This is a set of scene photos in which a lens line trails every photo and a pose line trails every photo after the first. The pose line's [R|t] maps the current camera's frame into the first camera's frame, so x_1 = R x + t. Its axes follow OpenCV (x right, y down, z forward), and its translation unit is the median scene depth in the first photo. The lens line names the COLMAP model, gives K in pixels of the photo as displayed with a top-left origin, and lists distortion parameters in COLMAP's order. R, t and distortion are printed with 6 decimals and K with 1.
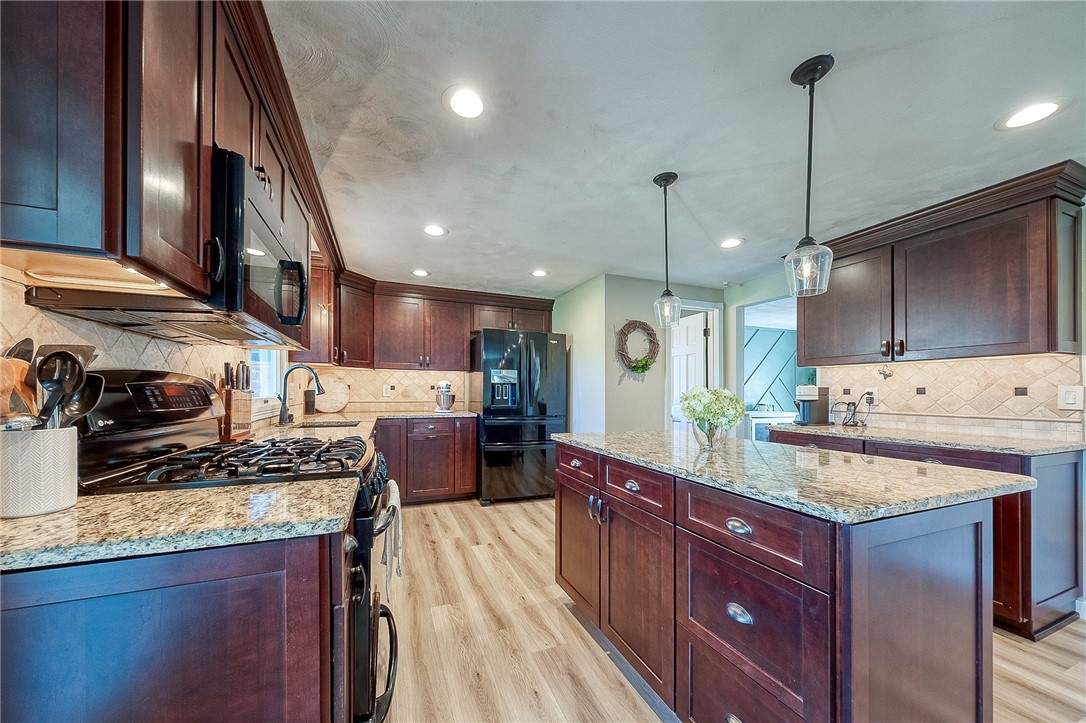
lens RADIAL K [[386.3, 0, 531.6], [0, 386.3, 390.2], [0, 0, 1]] dist [0.003352, -0.000896]
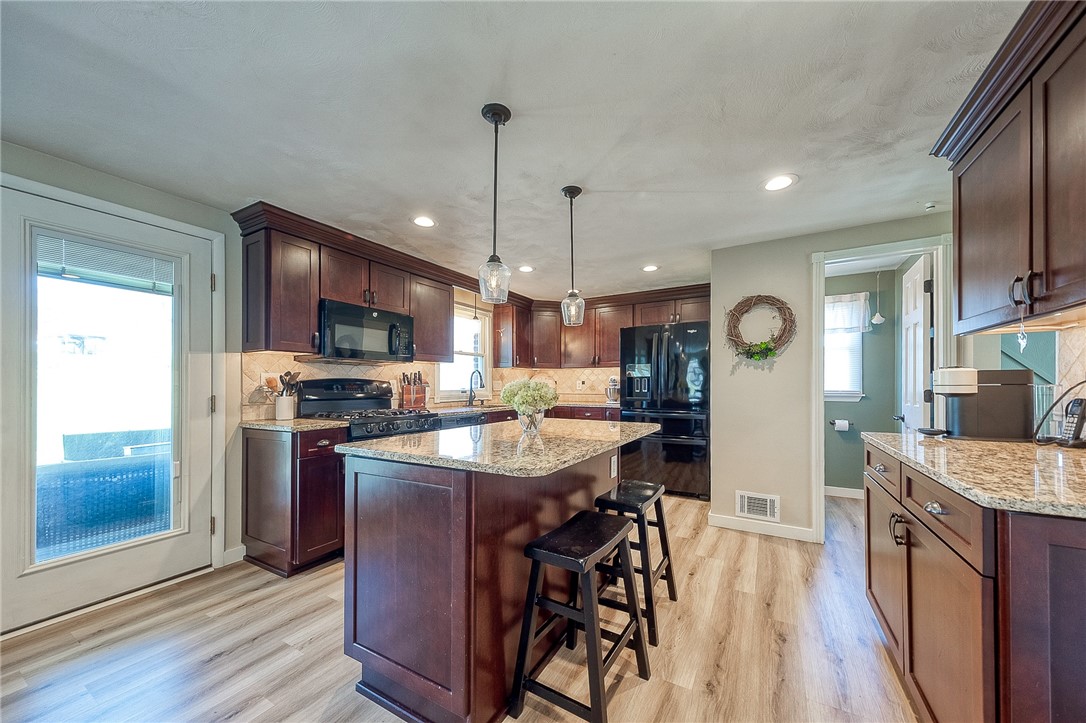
lens RADIAL K [[386.3, 0, 539.9], [0, 386.3, 385.2], [0, 0, 1]] dist [0.003352, -0.000896]
pose [[0.620733, -0.011044, -0.783944, 0.775099], [0.011149, 0.999924, -0.005259, 0.009777], [0.783943, -0.005476, 0.620809, 0.161134]]
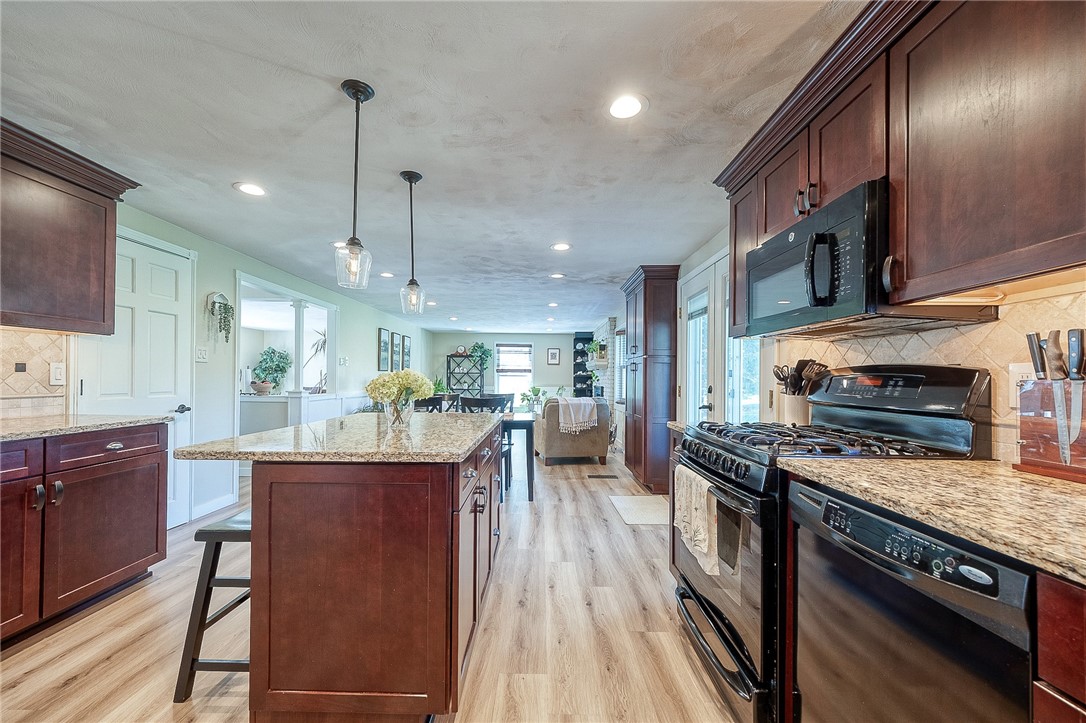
lens RADIAL K [[426.7, 0, 531.5], [0, 426.7, 382.1], [0, 0, 1]] dist [-0.001978, -0.000059]
pose [[-0.924546, -0.019323, 0.380580, -0.183409], [-0.017679, 0.999813, 0.007814, 0.006311], [-0.380660, 0.000496, -0.924715, 1.072681]]
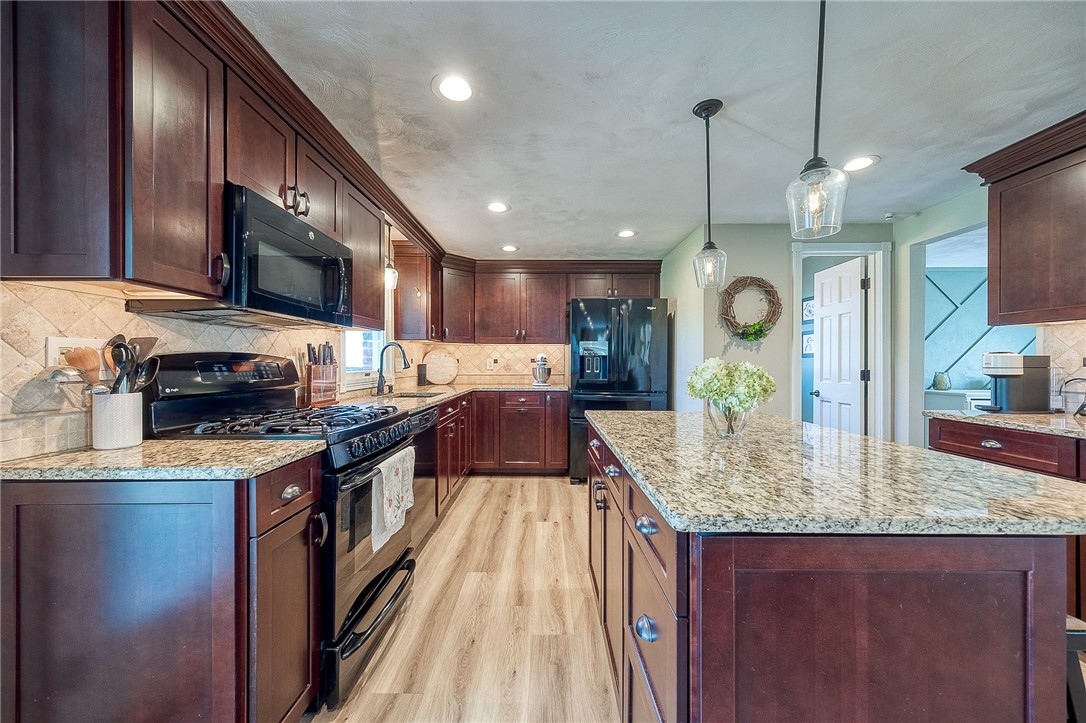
lens RADIAL K [[411.5, 0, 537.0], [0, 411.5, 364.3], [0, 0, 1]] dist [0.005658, -0.000467]
pose [[0.927267, -0.006070, -0.374352, 0.226586], [0.008062, 0.999960, 0.003757, -0.002273], [0.374315, -0.006501, 0.927279, 0.026349]]
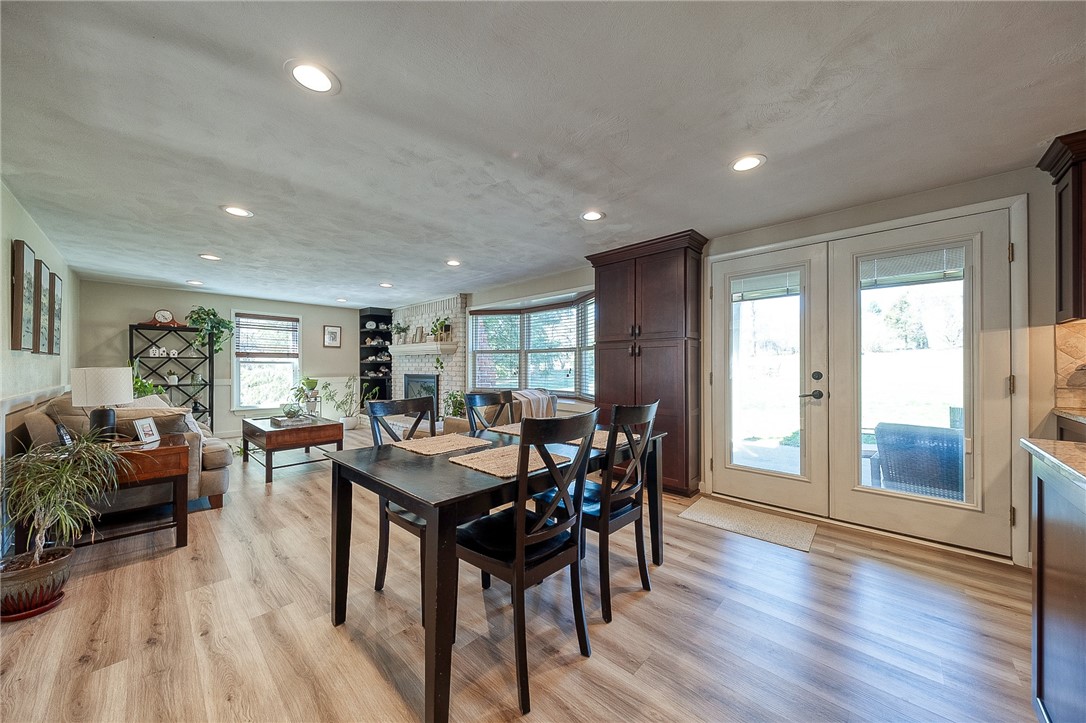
lens RADIAL K [[386.3, 0, 544.8], [0, 386.3, 367.1], [0, 0, 1]] dist [0.003352, -0.000896]
pose [[-0.909043, -0.007752, -0.416630, 0.847117], [-0.006000, 0.999967, -0.005514, 0.013094], [0.416659, -0.002513, -0.909059, 0.438030]]
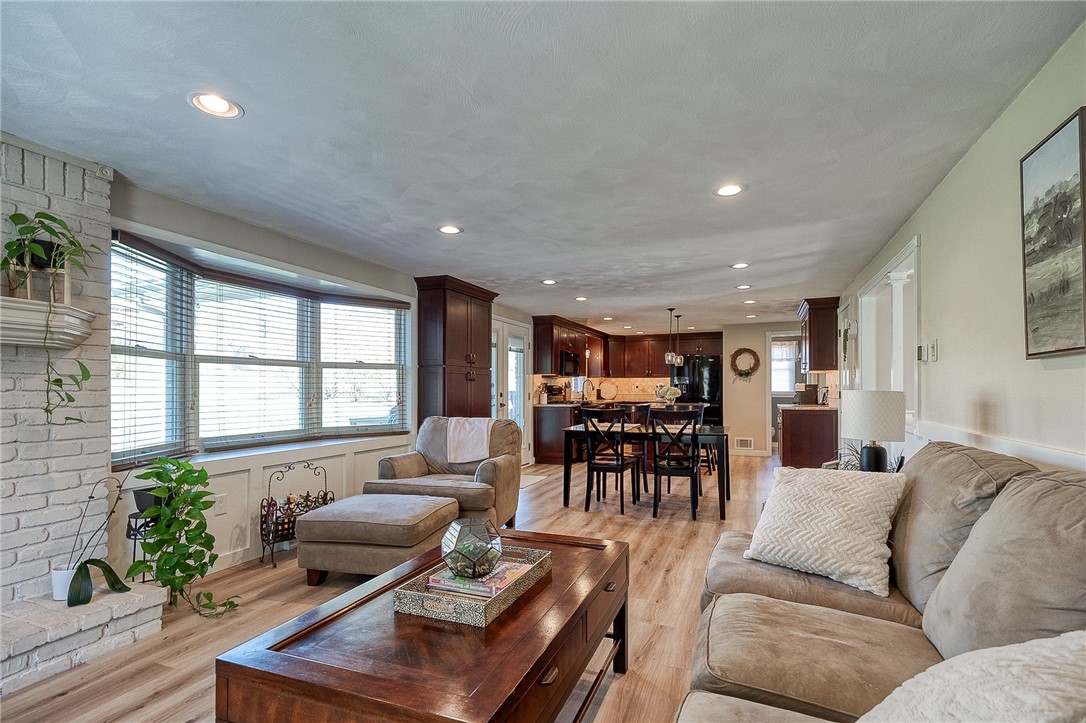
lens RADIAL K [[524.9, 0, 534.3], [0, 524.9, 382.5], [0, 0, 1]] dist [0.006238, 0.000486]
pose [[0.715428, -0.018174, -0.698450, 1.583943], [0.010431, 0.999828, -0.015331, 0.008272], [0.698609, 0.003683, 0.715495, -1.770651]]
